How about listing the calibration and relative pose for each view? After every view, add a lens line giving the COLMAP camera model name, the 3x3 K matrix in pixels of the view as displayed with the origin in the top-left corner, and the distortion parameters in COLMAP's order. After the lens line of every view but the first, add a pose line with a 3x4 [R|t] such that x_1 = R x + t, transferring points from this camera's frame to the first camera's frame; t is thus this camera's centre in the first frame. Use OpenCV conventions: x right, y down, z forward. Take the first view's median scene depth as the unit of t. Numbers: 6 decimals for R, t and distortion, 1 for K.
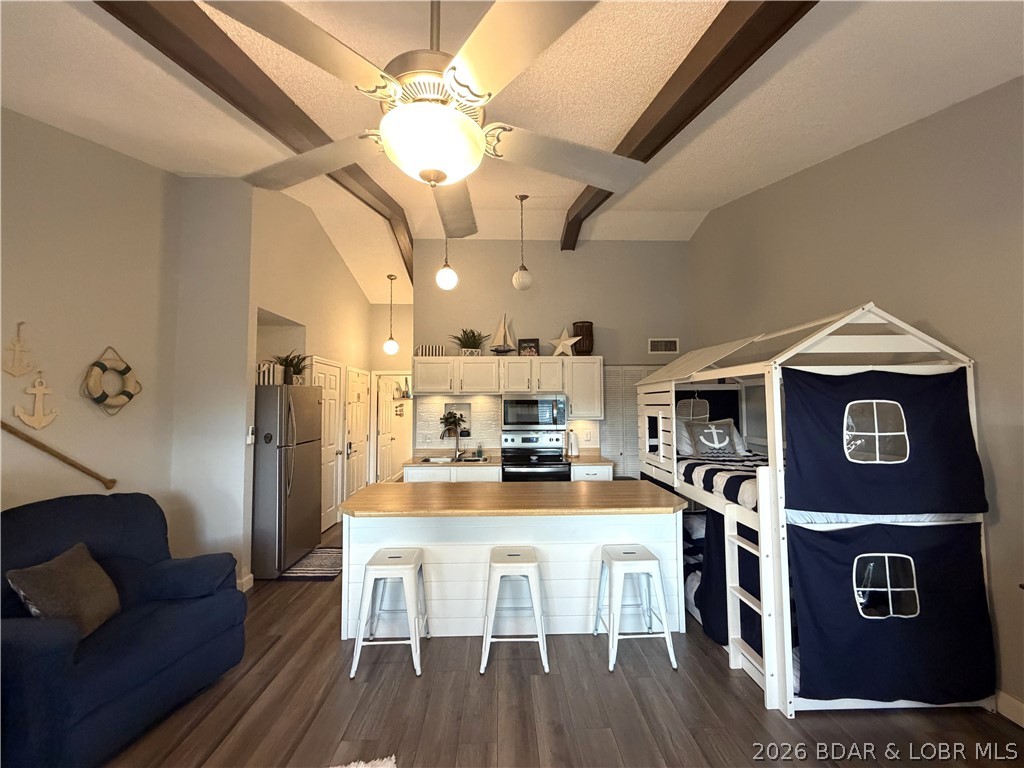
lens RADIAL K [[408.5, 0, 510.5], [0, 408.5, 383.1], [0, 0, 1]] dist [-0.000354, 0.000135]
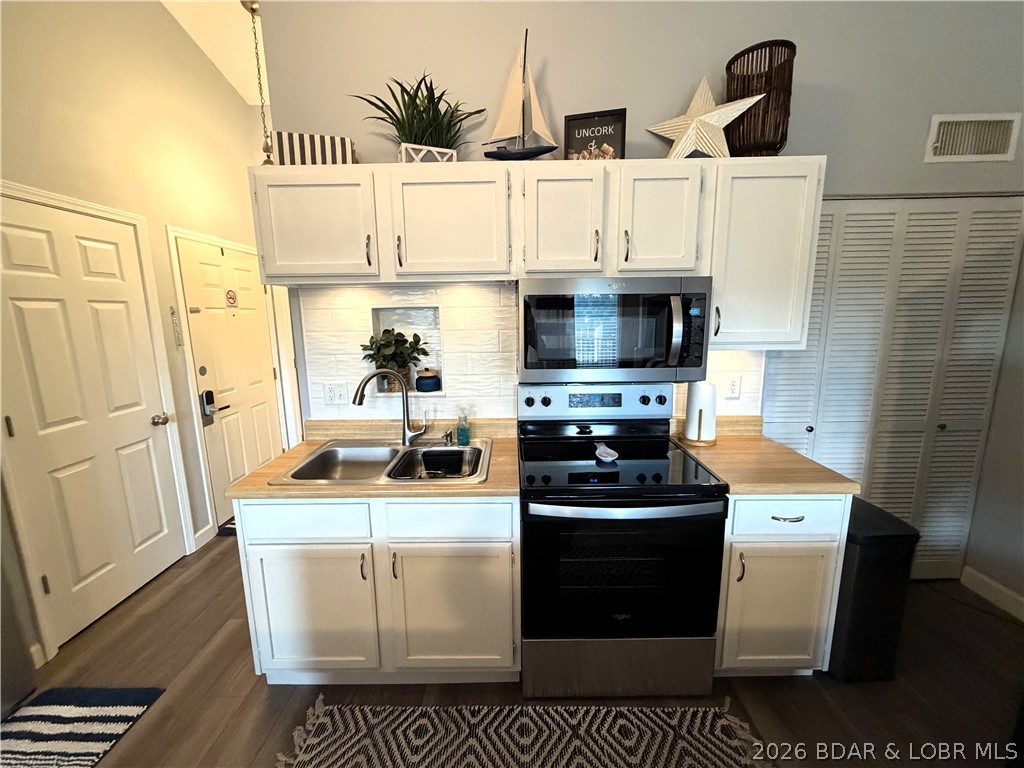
lens RADIAL K [[408.5, 0, 510.5], [0, 408.5, 383.1], [0, 0, 1]] dist [-0.000354, 0.000135]
pose [[0.999343, -0.002683, -0.036150, -0.019886], [0.010695, 0.974684, 0.223333, 0.045938], [0.034636, -0.223573, 0.974072, 0.822540]]
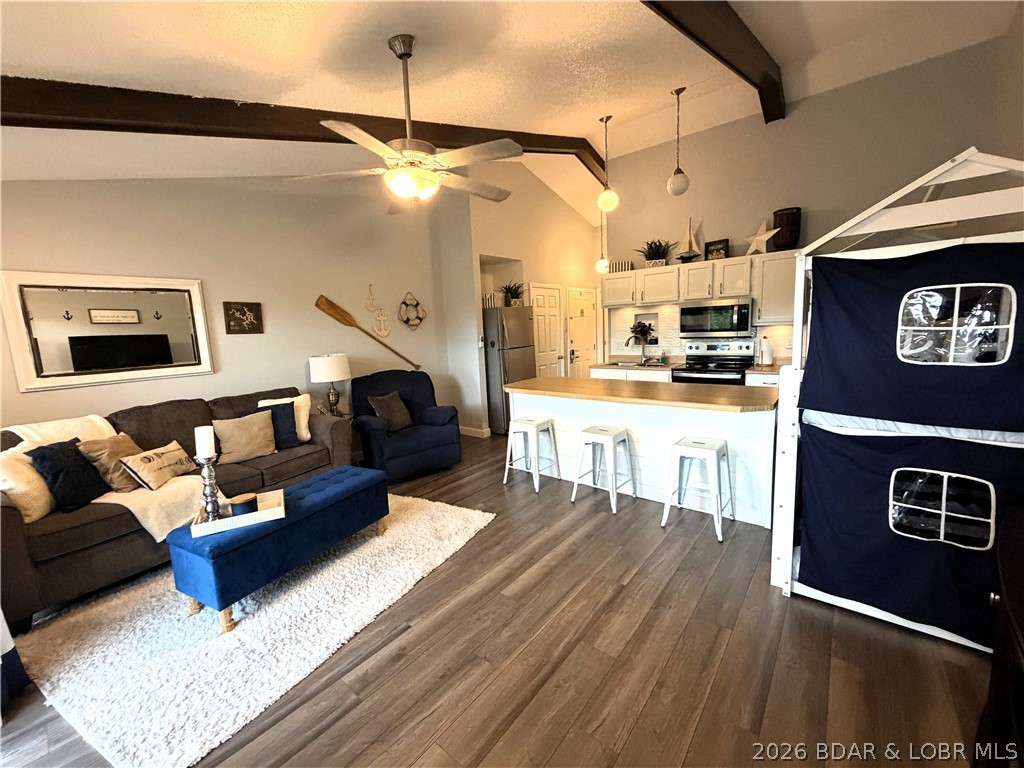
lens RADIAL K [[408.5, 0, 510.5], [0, 408.5, 383.1], [0, 0, 1]] dist [-0.000354, 0.000135]
pose [[0.755919, 0.060389, -0.651874, 0.426743], [0.075967, 0.980918, 0.178964, 0.012394], [0.650243, -0.184803, 0.736907, -0.085775]]
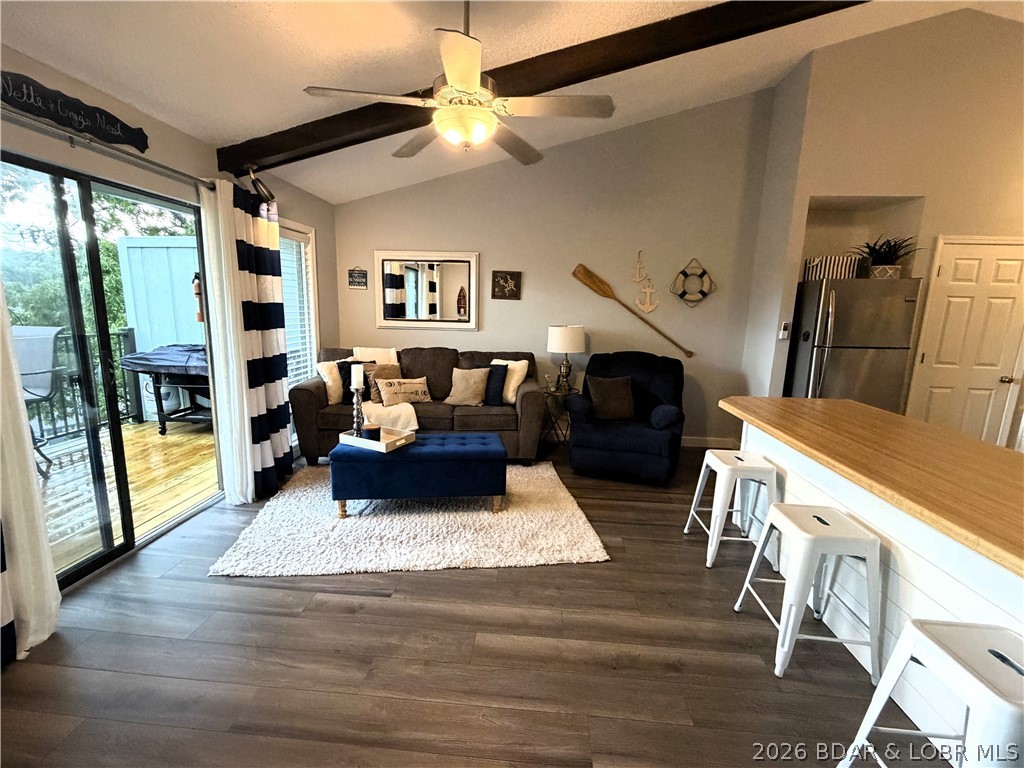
lens RADIAL K [[429.9, 0, 510.6], [0, 429.9, 382.8], [0, 0, 1]] dist [-0.000305, -0.000157]
pose [[-0.100387, 0.177984, -0.978899, 0.483691], [0.029313, 0.983971, 0.175900, 0.042299], [0.994517, -0.011037, -0.103995, 0.389613]]
